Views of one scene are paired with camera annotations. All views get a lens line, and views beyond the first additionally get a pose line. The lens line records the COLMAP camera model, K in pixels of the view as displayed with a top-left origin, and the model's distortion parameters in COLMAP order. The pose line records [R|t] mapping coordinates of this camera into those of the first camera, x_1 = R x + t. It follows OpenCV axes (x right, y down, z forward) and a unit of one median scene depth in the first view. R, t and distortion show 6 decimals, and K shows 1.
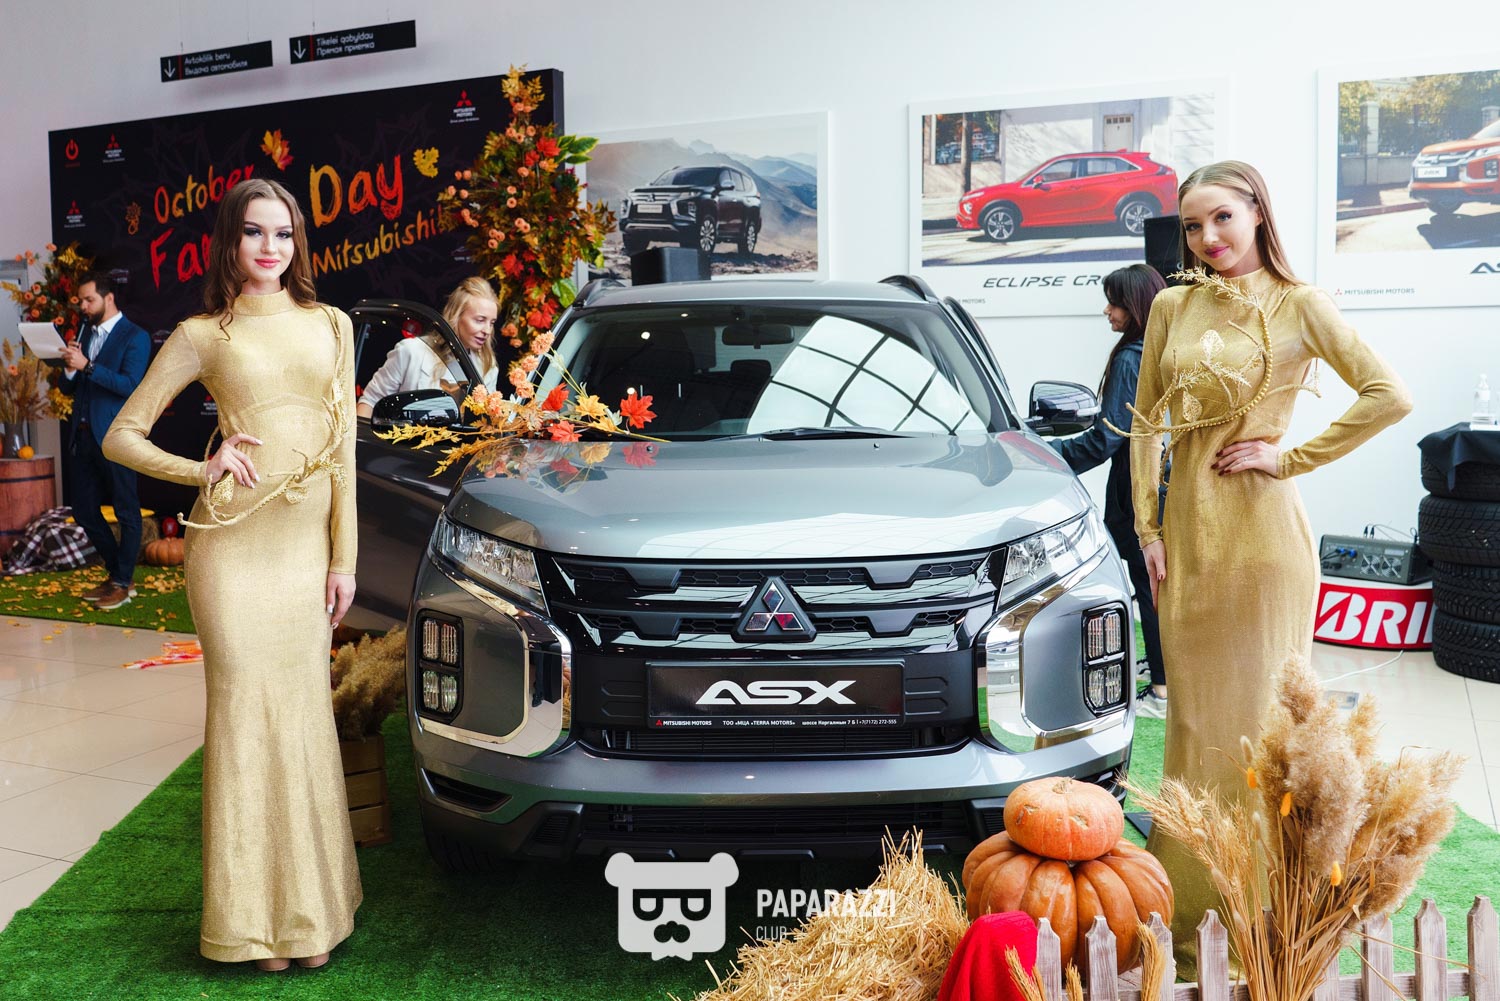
lens RADIAL K [[1459.4, 0, 721.7], [0, 1459.4, 479.6], [0, 0, 1]] dist [-0.033561, 0.000000]
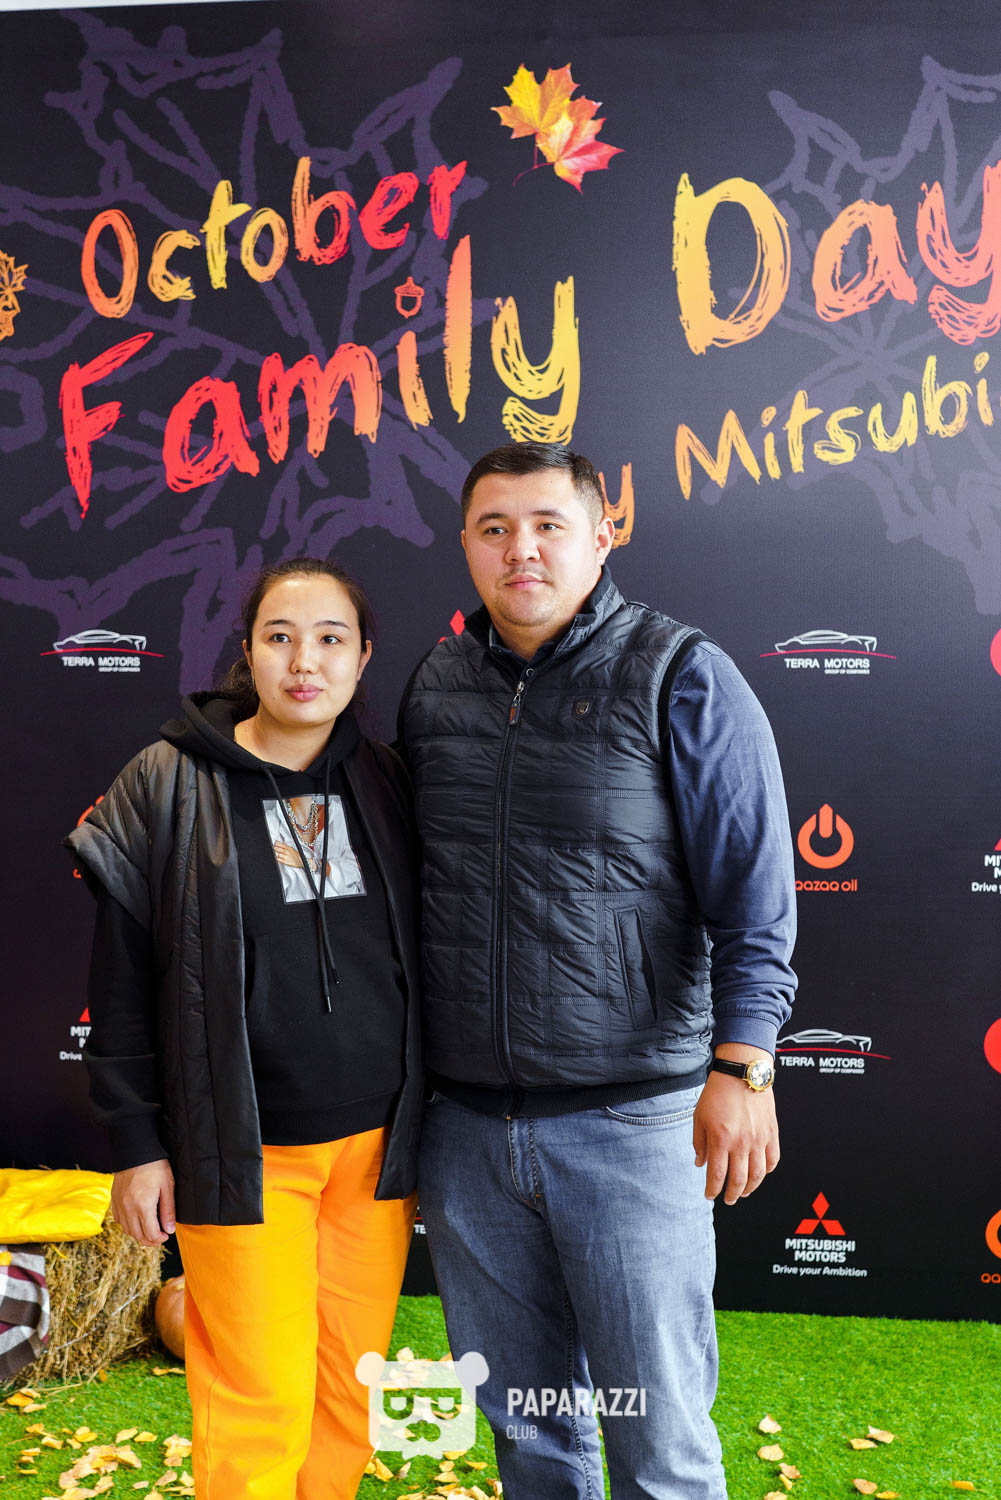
lens RADIAL K [[1803.2, 0, 519.5], [0, 1803.2, 769.6], [0, 0, 1]] dist [-0.019160, 0.000000]
pose [[0.943875, 0.003268, 0.330285, -0.482705], [0.006512, 0.999573, -0.028500, -0.064100], [-0.330237, 0.029051, 0.943451, 0.636247]]
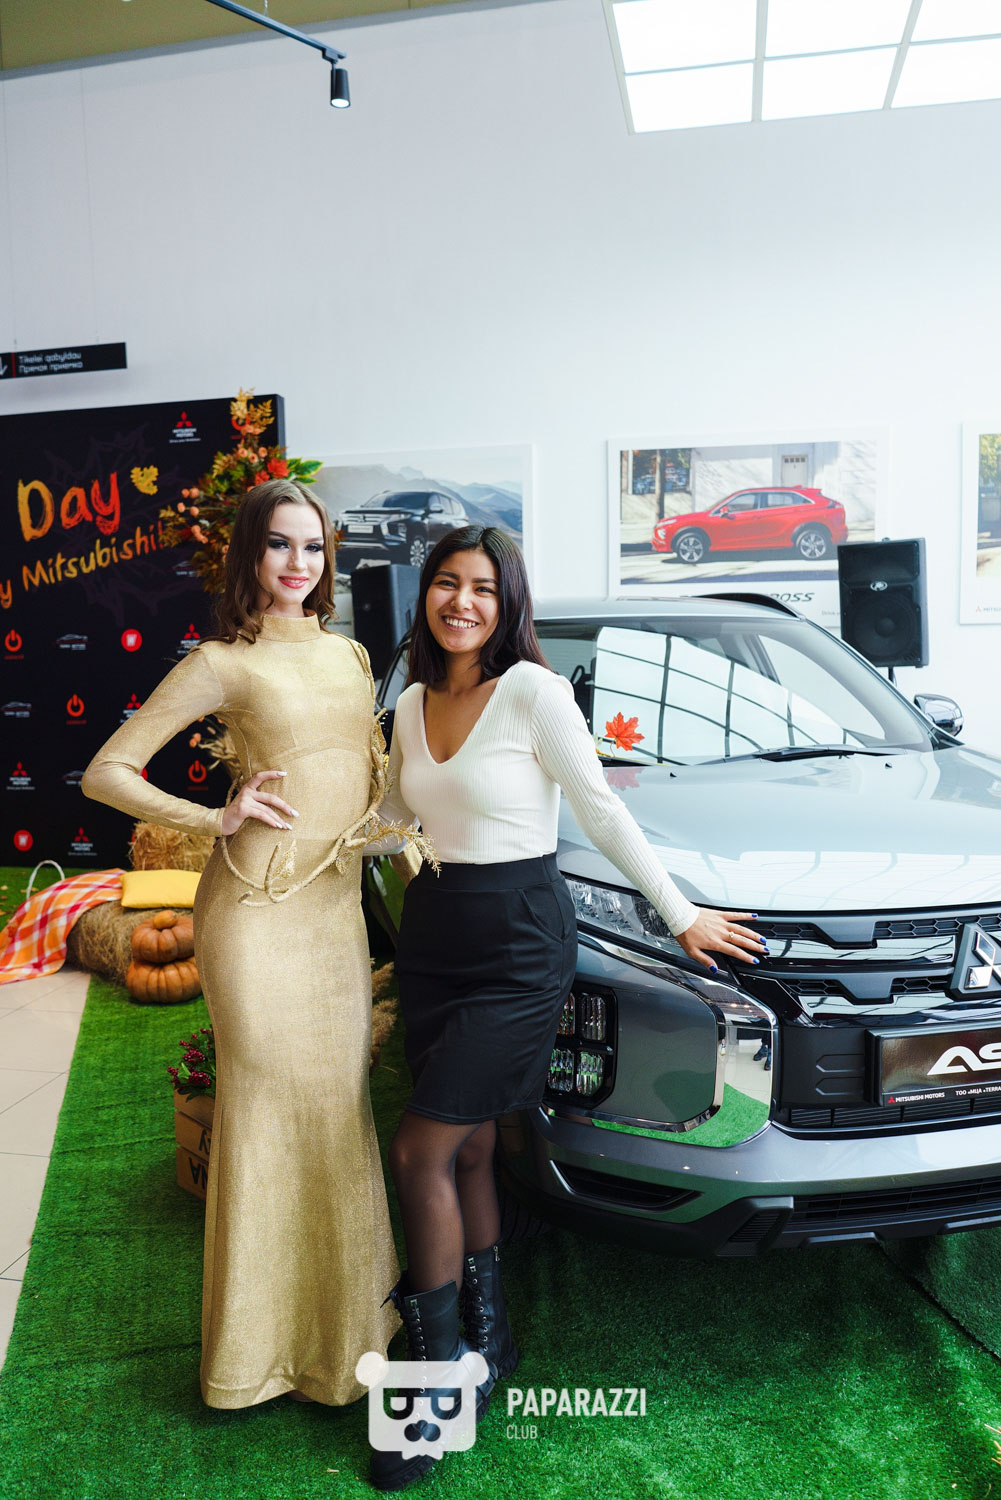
lens RADIAL K [[1171.2, 0, 528.9], [0, 1171.2, 771.7], [0, 0, 1]] dist [-0.033085, 0.008135]
pose [[0.970750, -0.028311, 0.238419, -0.141040], [0.024944, 0.999542, 0.017125, -0.016964], [-0.238794, -0.010677, 0.971011, 0.123365]]
